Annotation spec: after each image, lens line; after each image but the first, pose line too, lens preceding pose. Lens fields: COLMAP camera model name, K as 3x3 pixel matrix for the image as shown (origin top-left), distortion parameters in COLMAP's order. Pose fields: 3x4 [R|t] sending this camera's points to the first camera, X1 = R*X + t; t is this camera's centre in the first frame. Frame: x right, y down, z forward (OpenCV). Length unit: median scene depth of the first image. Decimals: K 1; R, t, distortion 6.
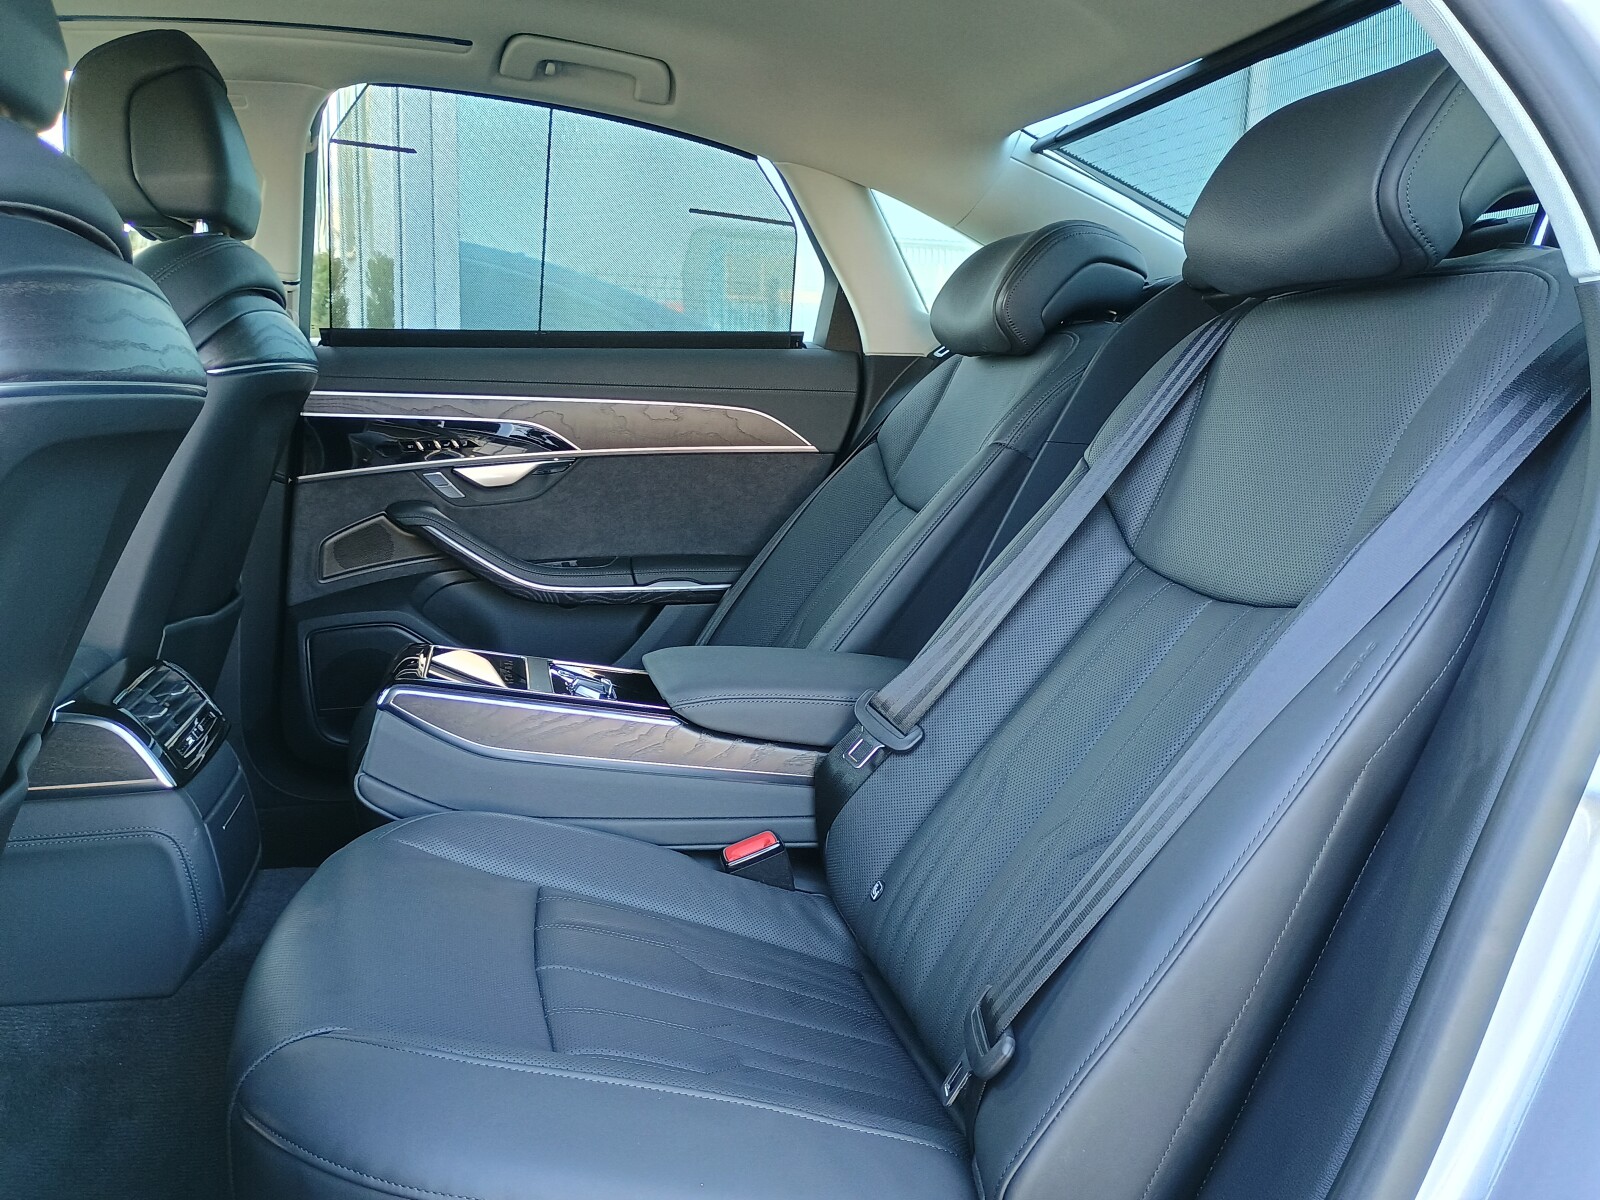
lens RADIAL K [[1414.1, 0, 809.0], [0, 1414.1, 609.9], [0, 0, 1]] dist [0.051908, -0.053358]
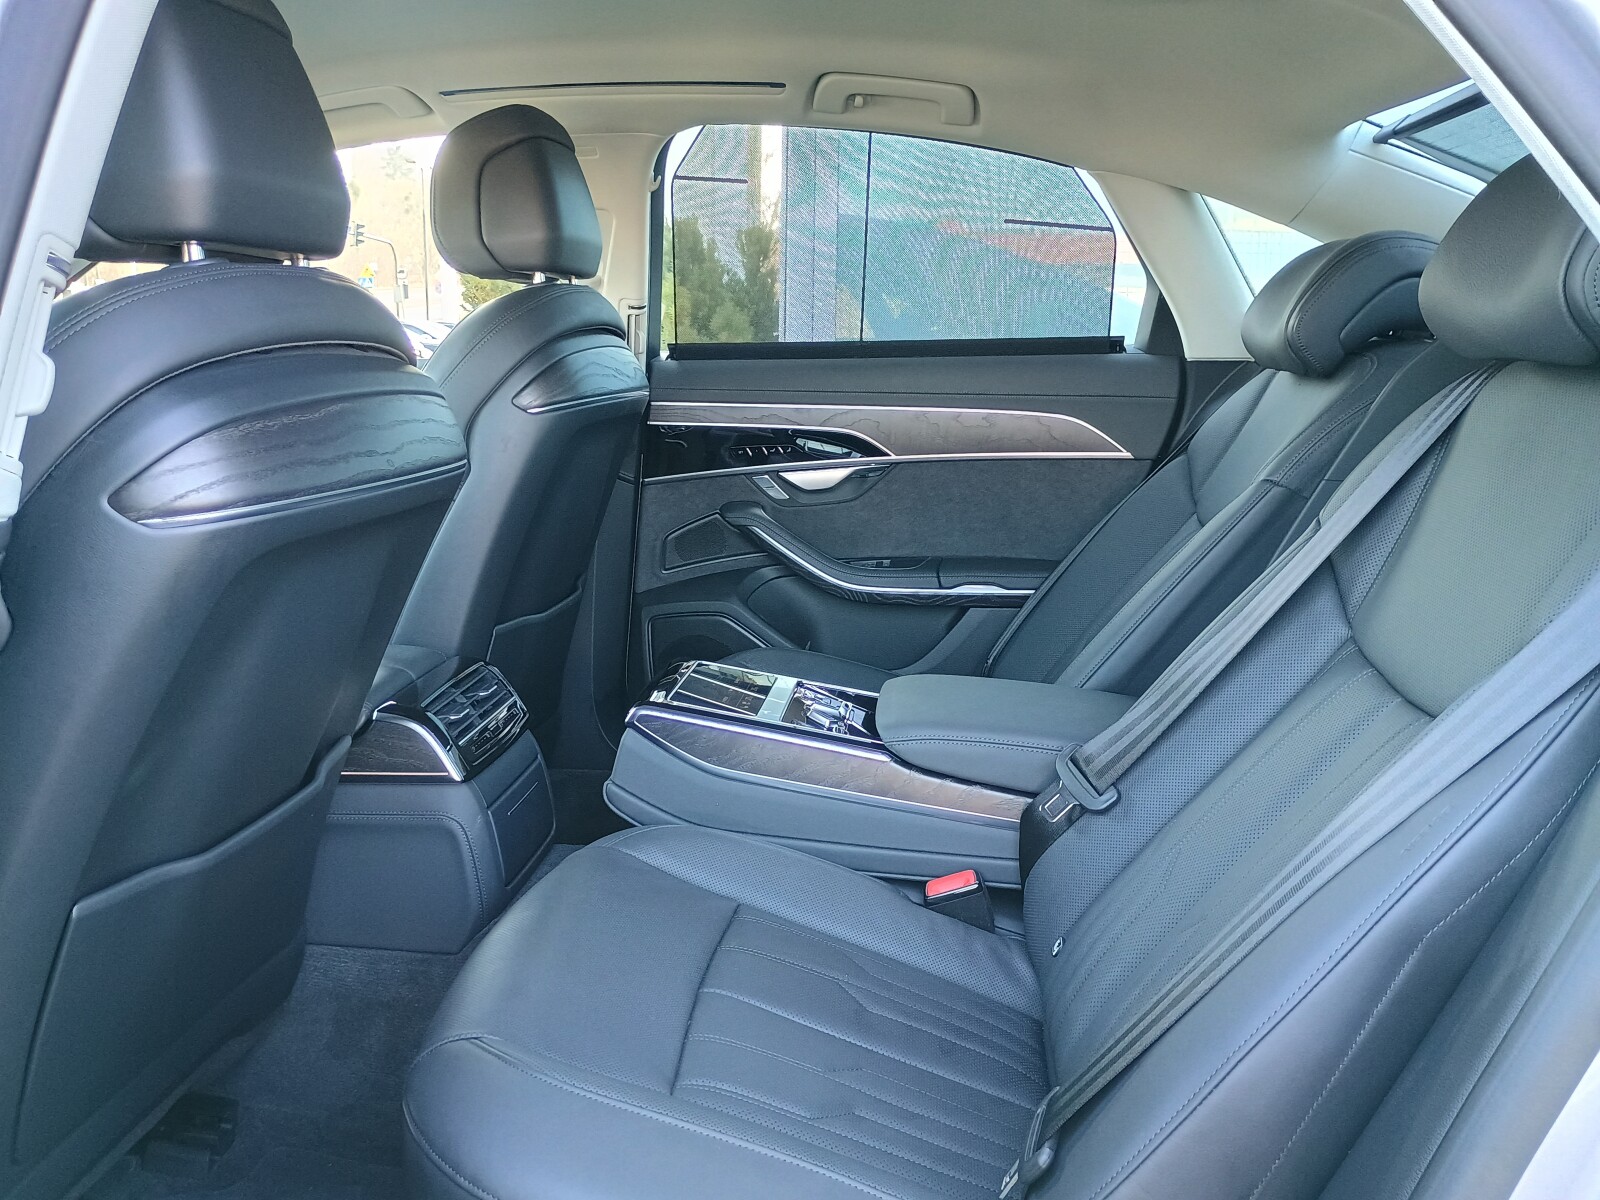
lens RADIAL K [[1414.1, 0, 797.4], [0, 1414.1, 591.2], [0, 0, 1]] dist [0.051908, -0.053358]
pose [[0.940694, 0.049853, -0.335574, 0.146503], [-0.035675, 0.998196, 0.048287, -0.071347], [0.337376, -0.033452, 0.940775, -0.007447]]
